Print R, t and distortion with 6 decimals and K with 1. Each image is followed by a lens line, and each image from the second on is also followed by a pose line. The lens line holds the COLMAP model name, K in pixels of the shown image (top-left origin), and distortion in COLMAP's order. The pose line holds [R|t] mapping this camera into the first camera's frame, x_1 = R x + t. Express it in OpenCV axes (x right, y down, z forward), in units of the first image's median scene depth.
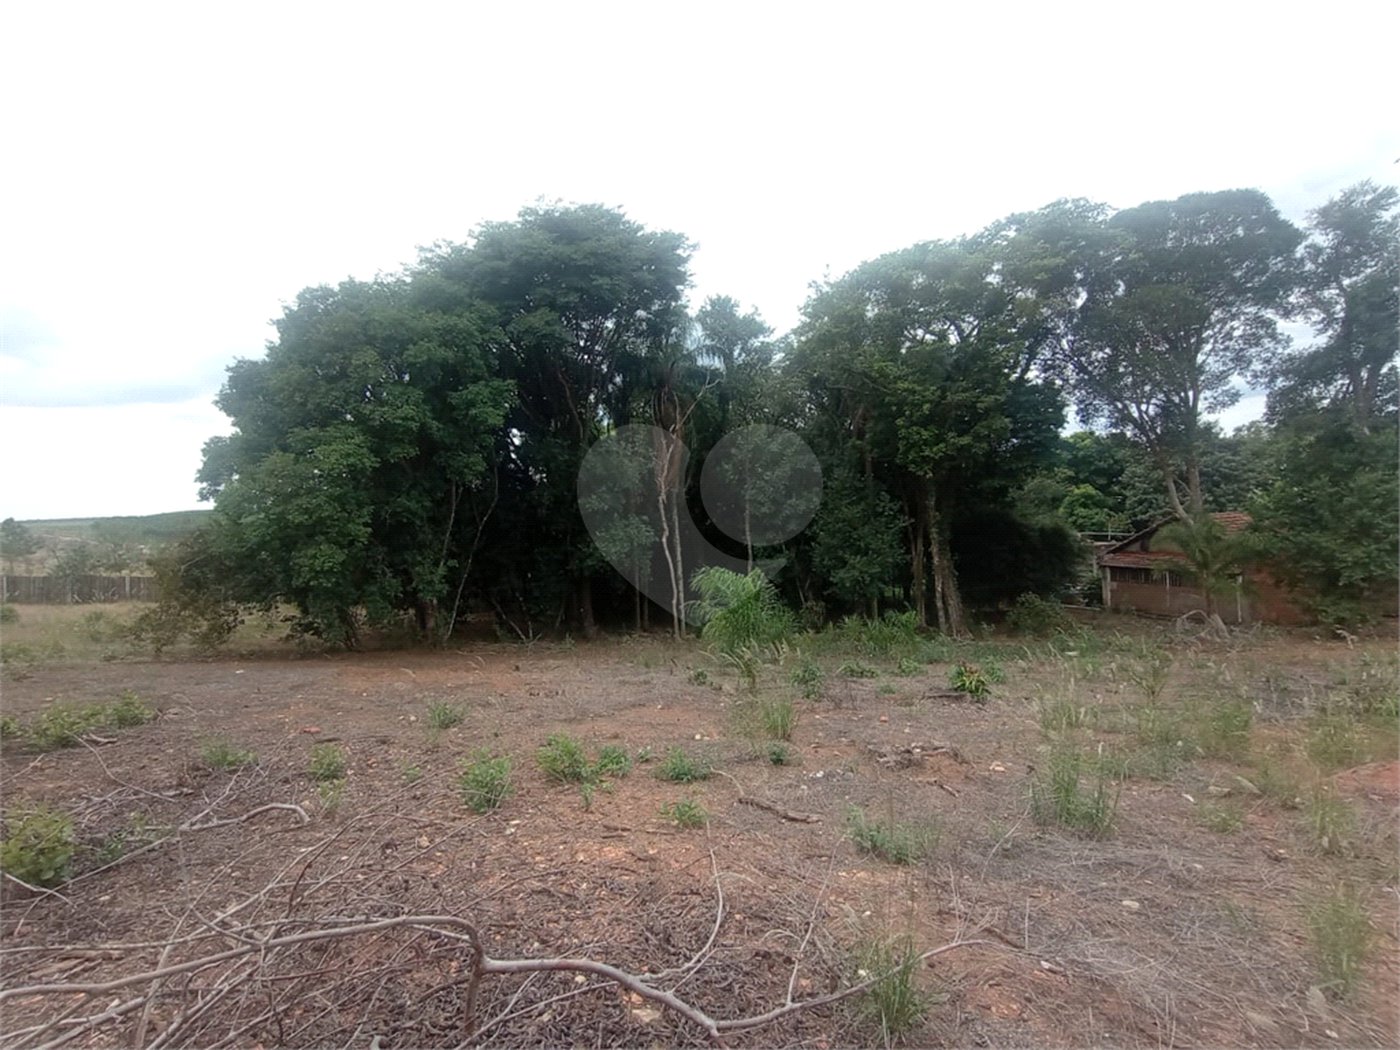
lens RADIAL K [[610.9, 0, 689.0], [0, 610.9, 523.3], [0, 0, 1]] dist [0.000336, -0.004379]
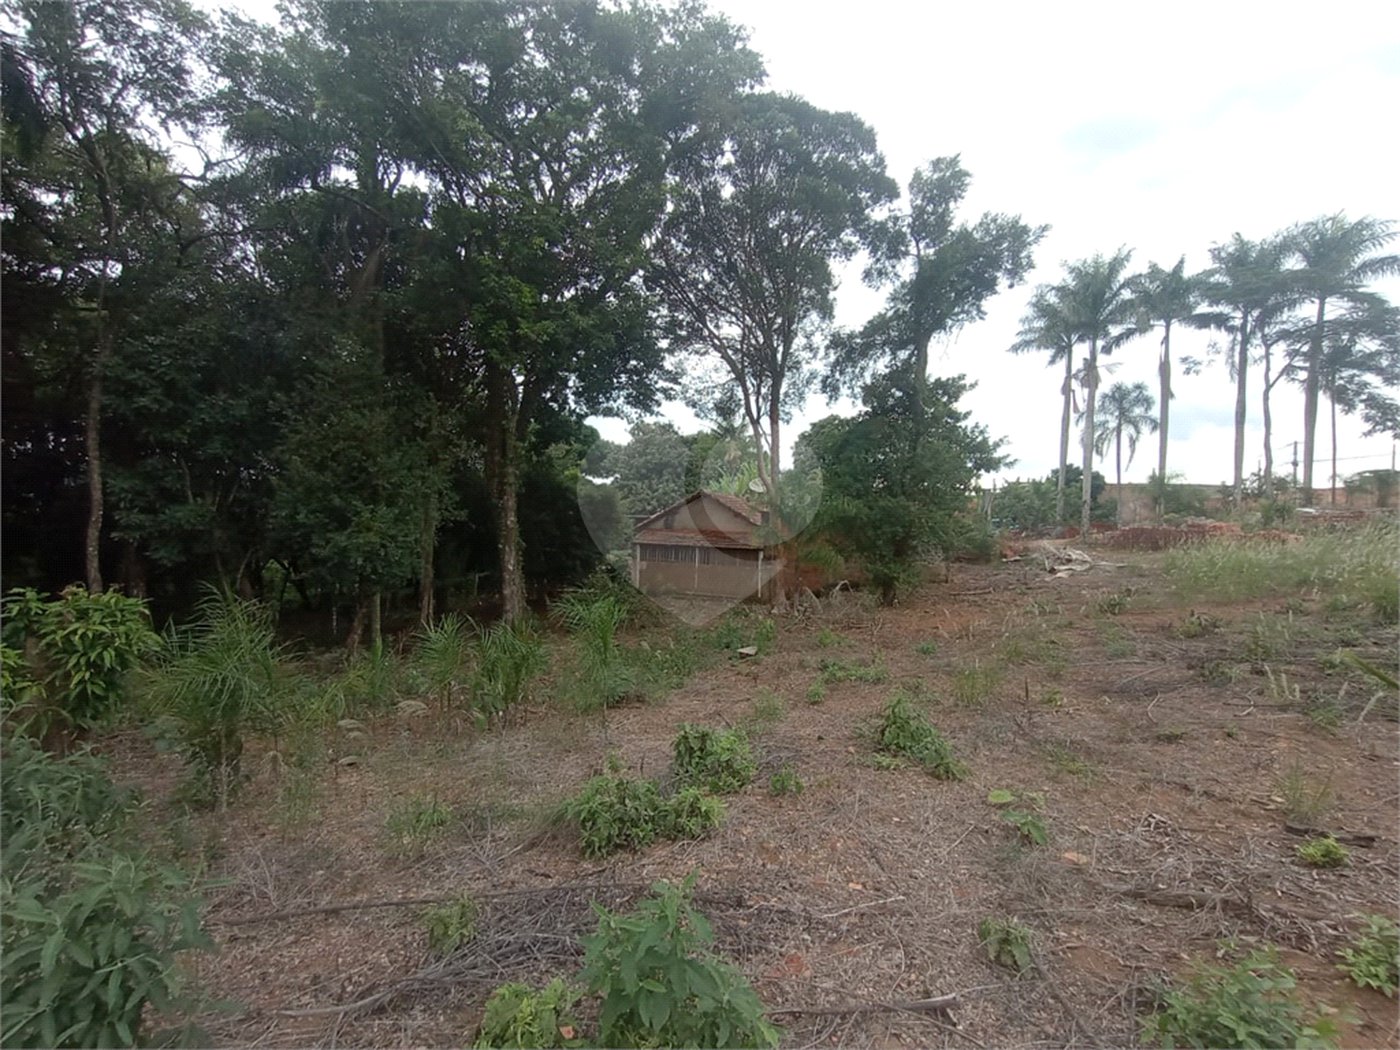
lens RADIAL K [[610.9, 0, 689.0], [0, 610.9, 523.3], [0, 0, 1]] dist [0.000336, -0.004379]
pose [[0.647627, 0.040236, 0.760894, 0.048960], [-0.047400, 0.998798, -0.012472, 0.060316], [-0.760482, -0.027989, 0.648756, 0.439766]]
